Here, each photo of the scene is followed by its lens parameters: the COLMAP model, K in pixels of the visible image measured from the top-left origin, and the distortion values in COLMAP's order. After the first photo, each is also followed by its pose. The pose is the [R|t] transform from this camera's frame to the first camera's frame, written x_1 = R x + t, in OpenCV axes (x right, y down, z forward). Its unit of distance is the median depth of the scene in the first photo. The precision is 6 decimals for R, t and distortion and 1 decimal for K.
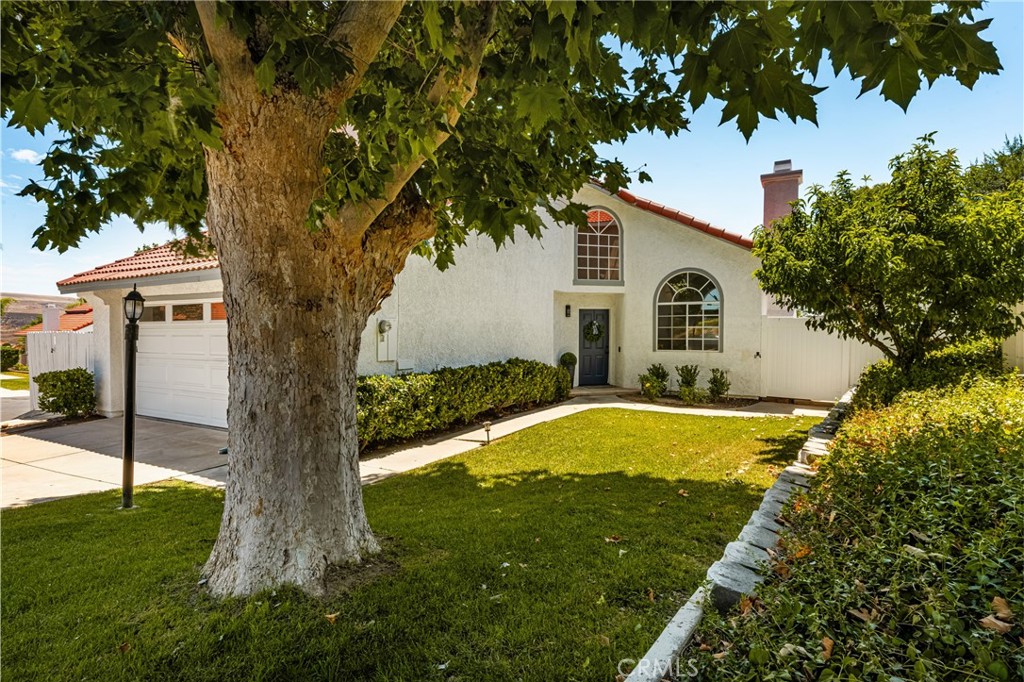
lens RADIAL K [[540.9, 0, 512.7], [0, 540.9, 330.0], [0, 0, 1]] dist [0.001091, 0.000865]
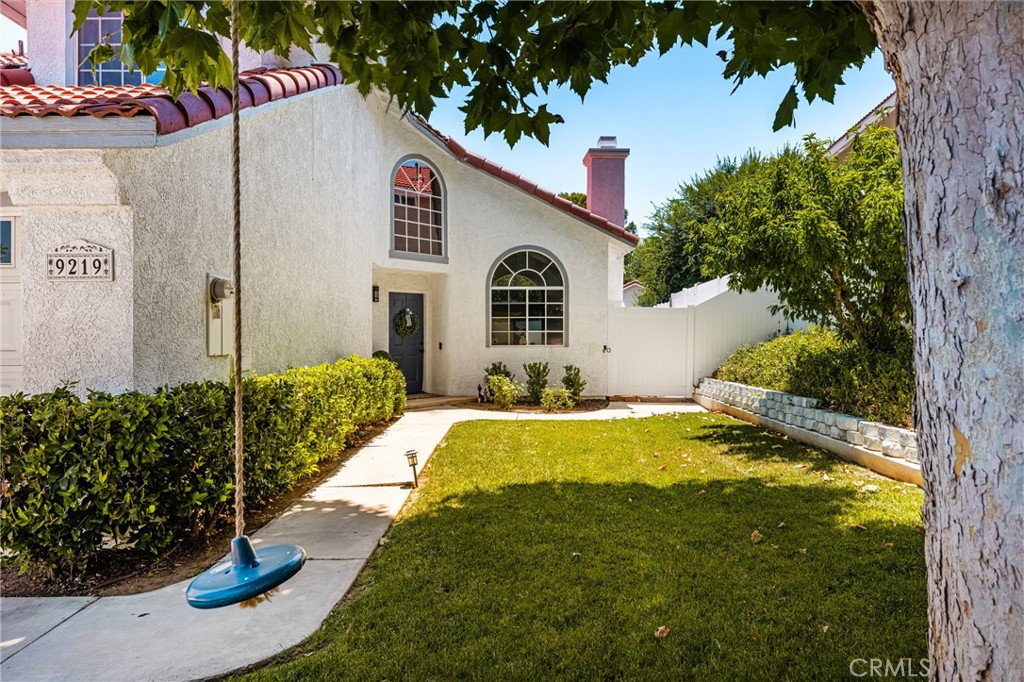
lens RADIAL K [[621.4, 0, 512.0], [0, 621.4, 341.0], [0, 0, 1]] dist [-0.002976, -0.000482]
pose [[0.845005, -0.004350, 0.534740, -0.198142], [0.002069, 0.999986, 0.004866, 0.025510], [-0.534754, -0.003005, 0.845003, 0.205321]]
